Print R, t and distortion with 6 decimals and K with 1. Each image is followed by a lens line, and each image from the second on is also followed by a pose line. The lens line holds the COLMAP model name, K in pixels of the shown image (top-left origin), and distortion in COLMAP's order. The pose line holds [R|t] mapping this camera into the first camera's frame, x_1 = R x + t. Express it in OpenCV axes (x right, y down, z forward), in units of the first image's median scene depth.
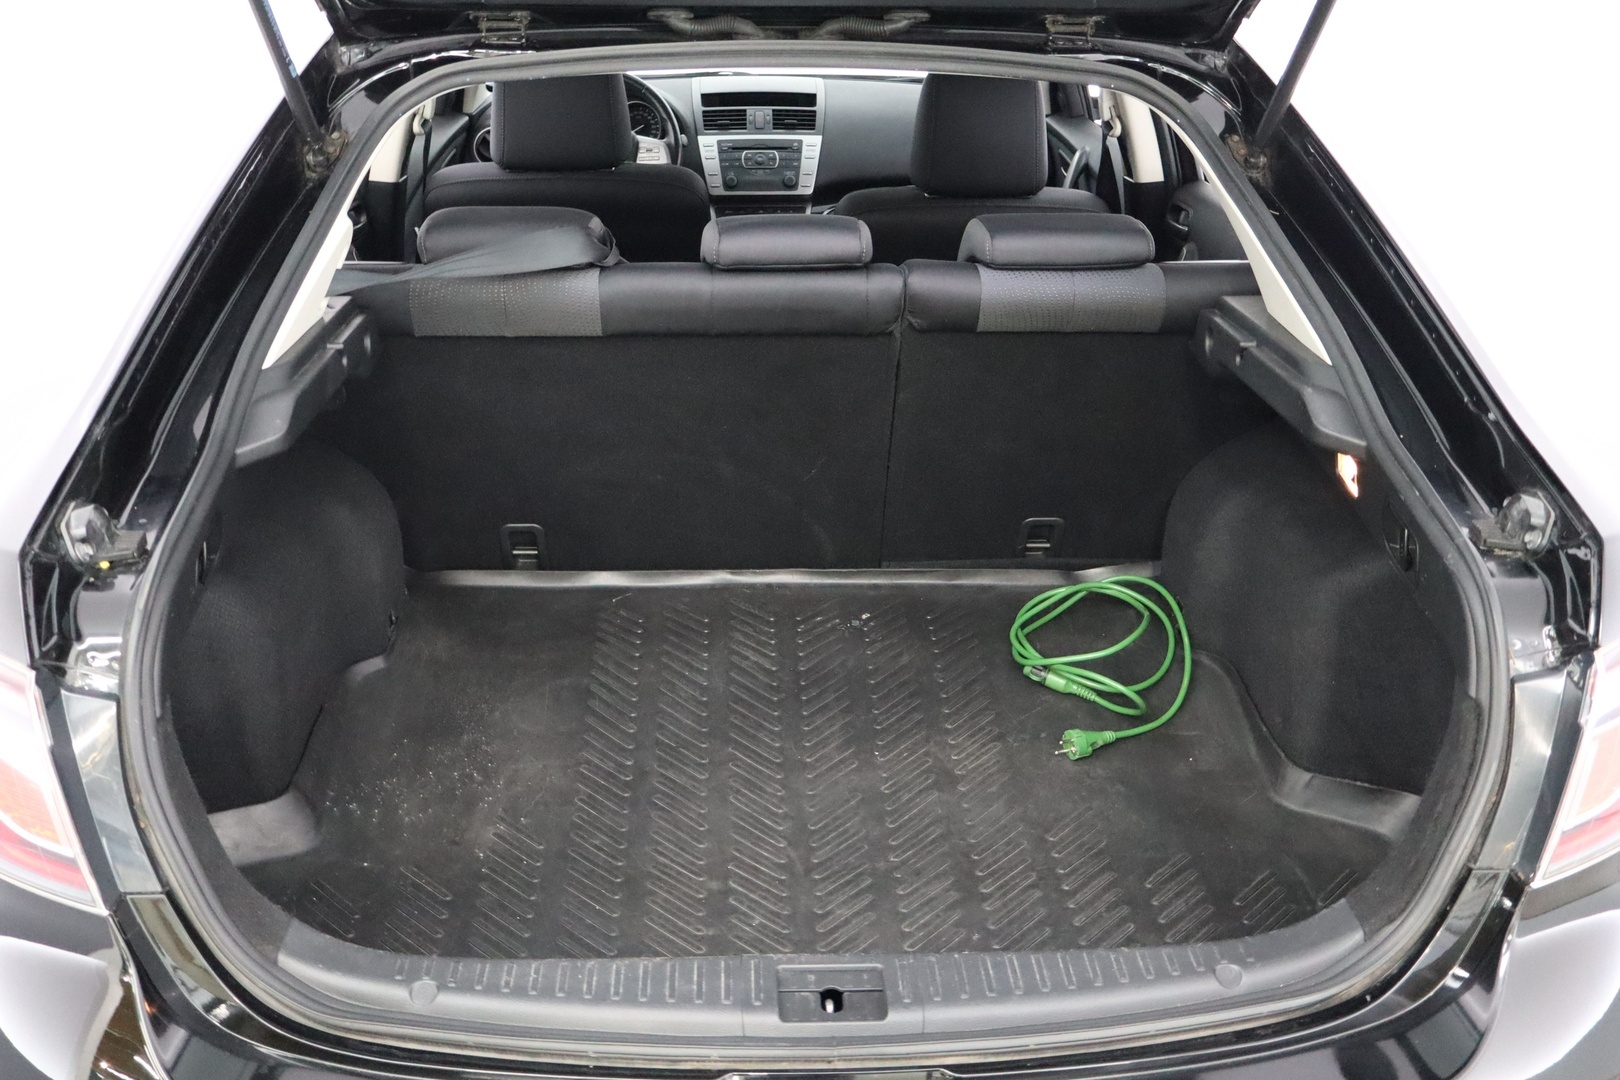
lens RADIAL K [[1755.7, 0, 811.2], [0, 1755.7, 577.4], [0, 0, 1]] dist [0.014116, 0.000000]
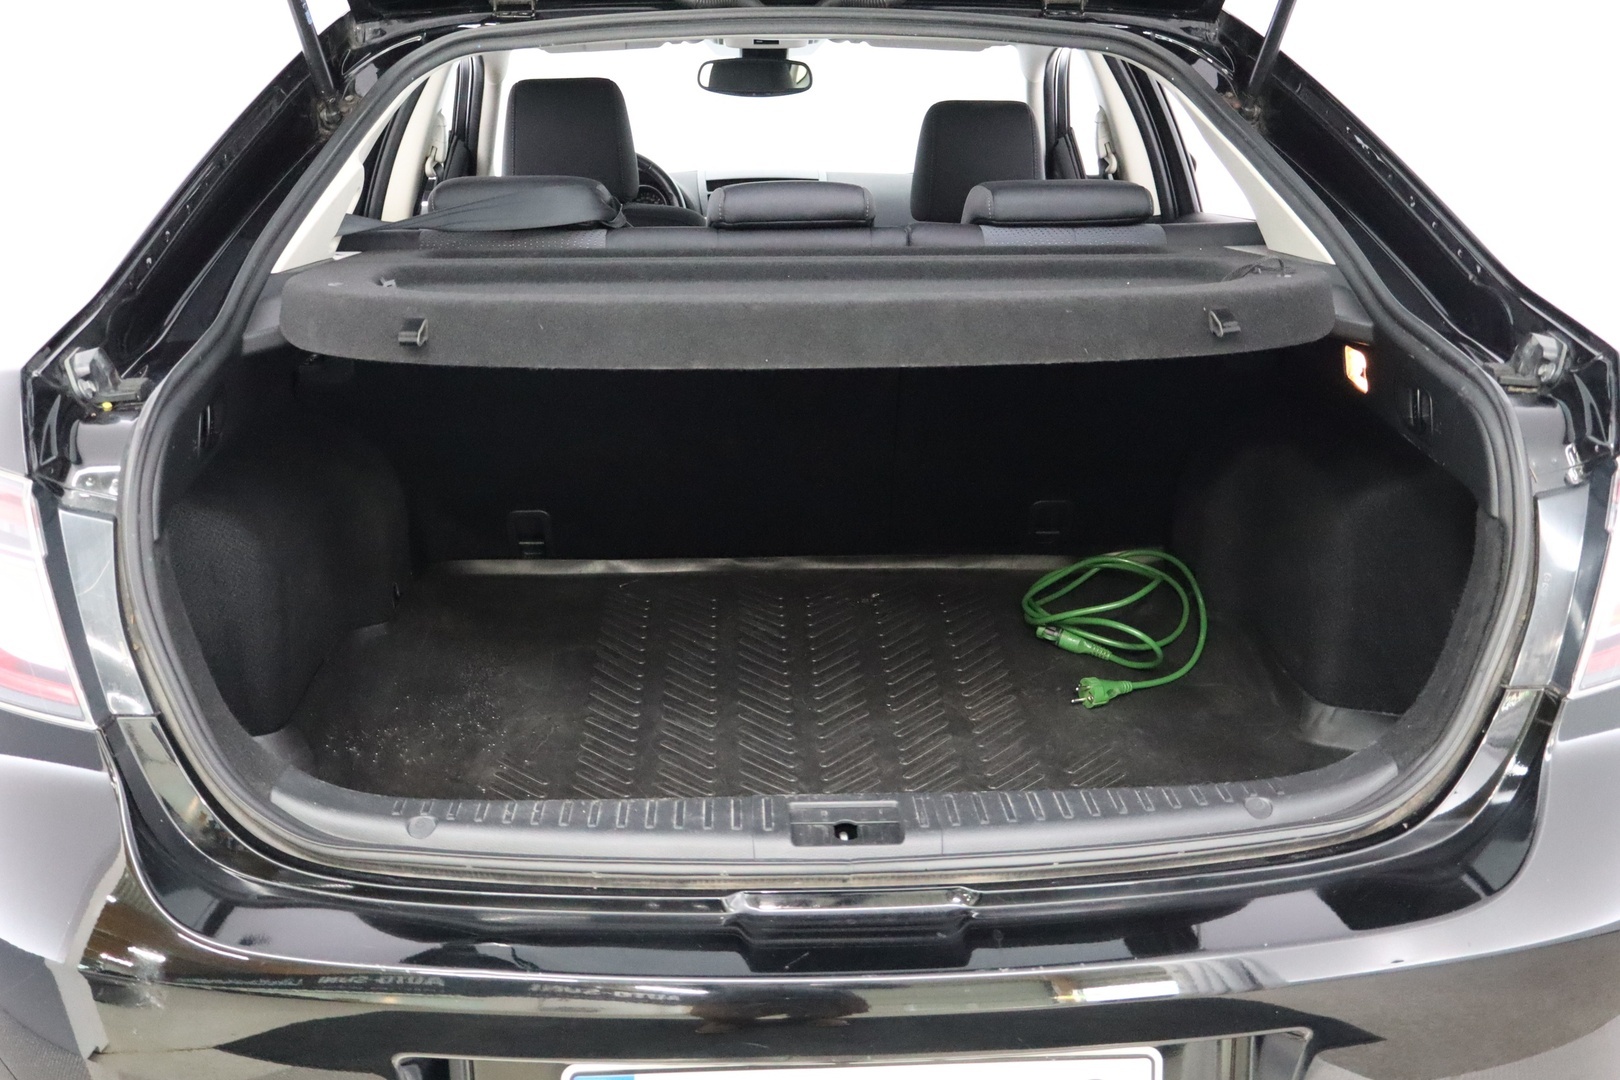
lens RADIAL K [[1755.7, 0, 808.8], [0, 1755.7, 540.3], [0, 0, 1]] dist [0.014116, 0.000000]
pose [[0.999898, -0.013339, -0.005196, -0.001116], [0.012577, 0.991916, -0.126268, 0.148212], [0.006839, 0.126190, 0.991982, 0.020186]]
